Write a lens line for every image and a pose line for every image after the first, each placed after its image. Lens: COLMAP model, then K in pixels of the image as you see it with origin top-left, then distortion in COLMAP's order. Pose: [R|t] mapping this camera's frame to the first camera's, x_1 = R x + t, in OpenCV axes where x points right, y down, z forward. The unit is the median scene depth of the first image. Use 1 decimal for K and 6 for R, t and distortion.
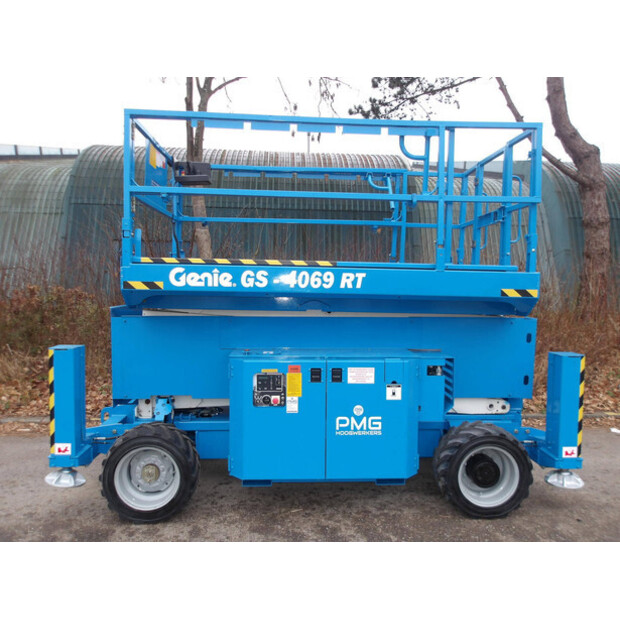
lens RADIAL K [[504.8, 0, 311.9], [0, 504.8, 310.2], [0, 0, 1]] dist [0.001650, 0.008557]
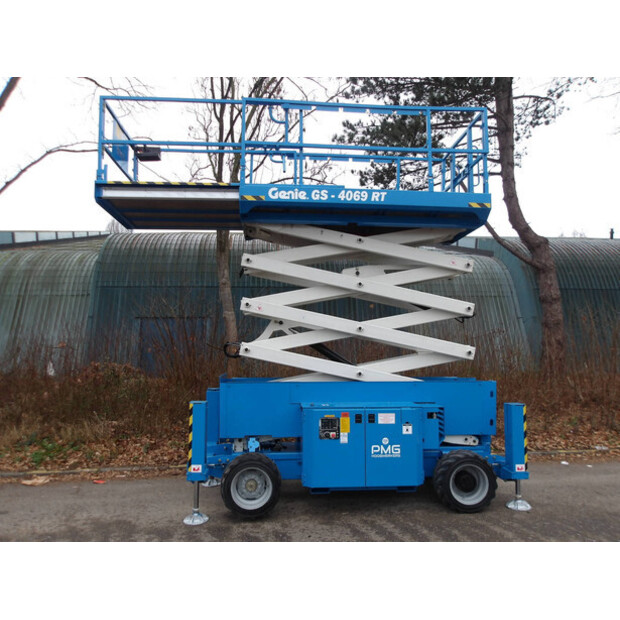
lens RADIAL K [[504.8, 0, 311.9], [0, 504.8, 310.2], [0, 0, 1]] dist [0.001650, 0.008557]
pose [[0.999447, -0.005583, 0.032774, -0.184245], [0.010120, 0.990106, -0.139955, 0.011609], [-0.031668, 0.140209, 0.989615, -0.603491]]
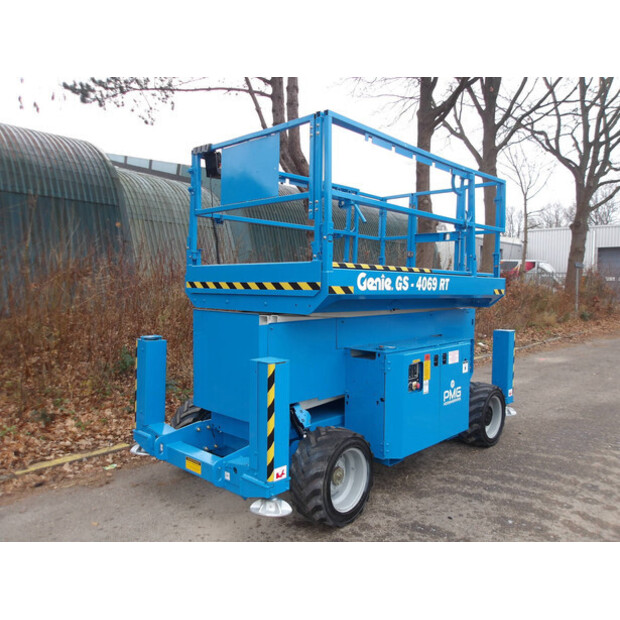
lens RADIAL K [[504.8, 0, 311.9], [0, 504.8, 310.2], [0, 0, 1]] dist [0.001650, 0.008557]
pose [[0.717093, -0.040359, 0.695808, -1.048641], [0.033746, 0.999162, 0.023176, -0.033665], [-0.696160, 0.006861, 0.717854, 0.310120]]
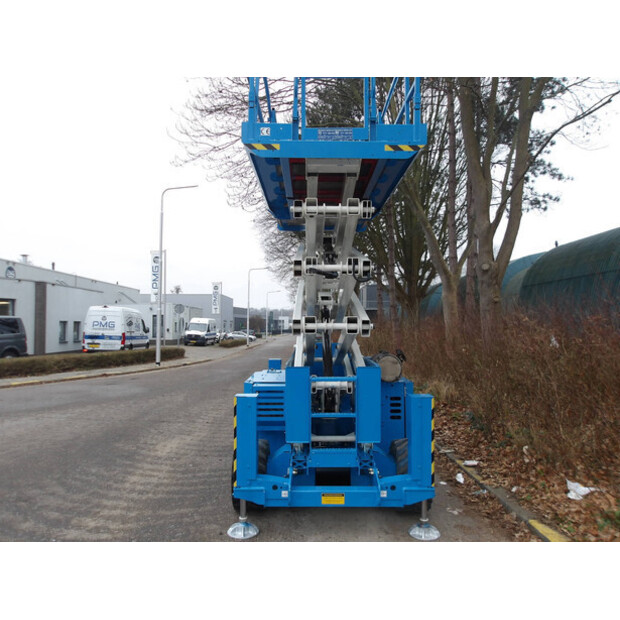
lens RADIAL K [[504.8, 0, 311.9], [0, 504.8, 310.2], [0, 0, 1]] dist [0.001650, 0.008557]
pose [[-0.038952, -0.048936, -0.998042, 1.744353], [-0.055359, 0.997372, -0.046743, -0.065460], [0.997706, 0.053430, -0.041558, 1.244591]]
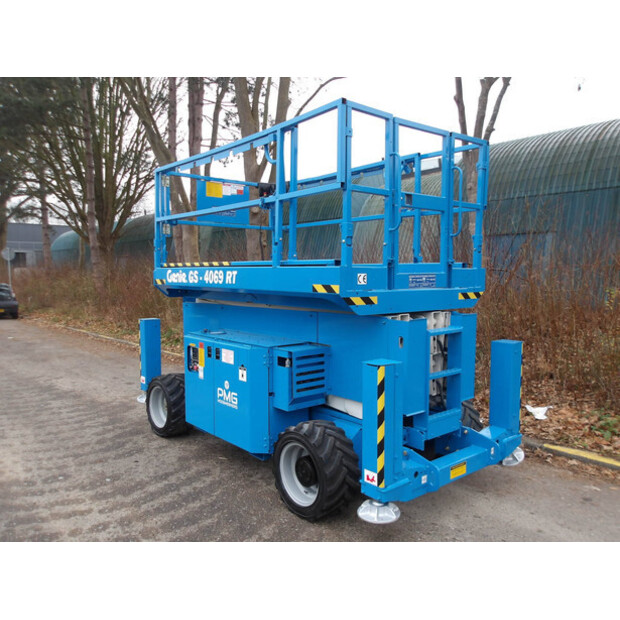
lens RADIAL K [[504.8, 0, 311.9], [0, 504.8, 310.2], [0, 0, 1]] dist [0.001650, 0.008557]
pose [[0.606866, 0.041534, -0.793718, 1.145392], [-0.031940, 0.999101, 0.027861, -0.019905], [0.794162, 0.008443, 0.607647, 0.419118]]
